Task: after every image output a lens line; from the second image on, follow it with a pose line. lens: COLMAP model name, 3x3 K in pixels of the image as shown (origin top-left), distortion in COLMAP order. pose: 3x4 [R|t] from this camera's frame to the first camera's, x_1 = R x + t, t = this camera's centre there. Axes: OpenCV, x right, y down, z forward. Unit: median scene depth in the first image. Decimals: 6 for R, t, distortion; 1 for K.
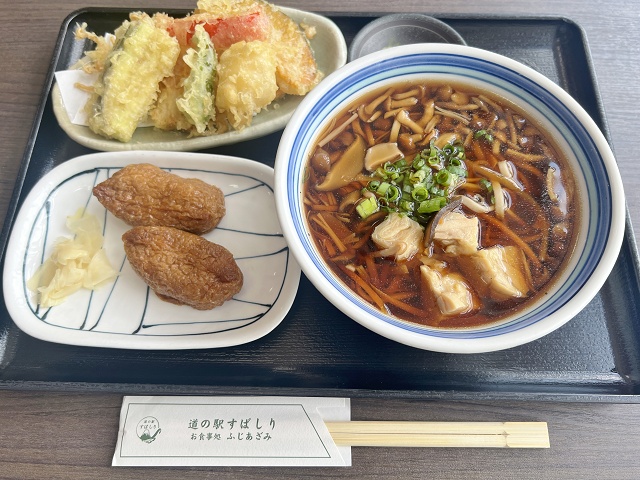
lens RADIAL K [[507.9, 0, 320.0], [0, 507.9, 240.0], [0, 0, 1]] dist [-0.007781, 0.005309]
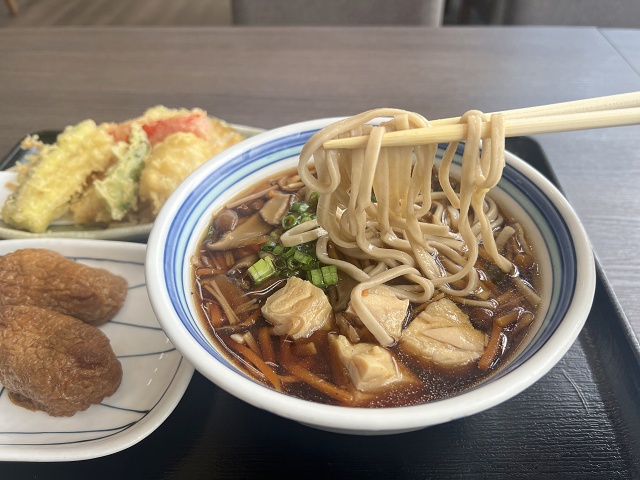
lens RADIAL K [[507.9, 0, 320.0], [0, 507.9, 240.0], [0, 0, 1]] dist [-0.007781, 0.005309]
pose [[0.998646, 0.009517, -0.051144, 0.178781], [-0.029757, 0.910907, -0.411538, 0.187028], [0.042671, 0.412502, 0.909957, 0.216117]]
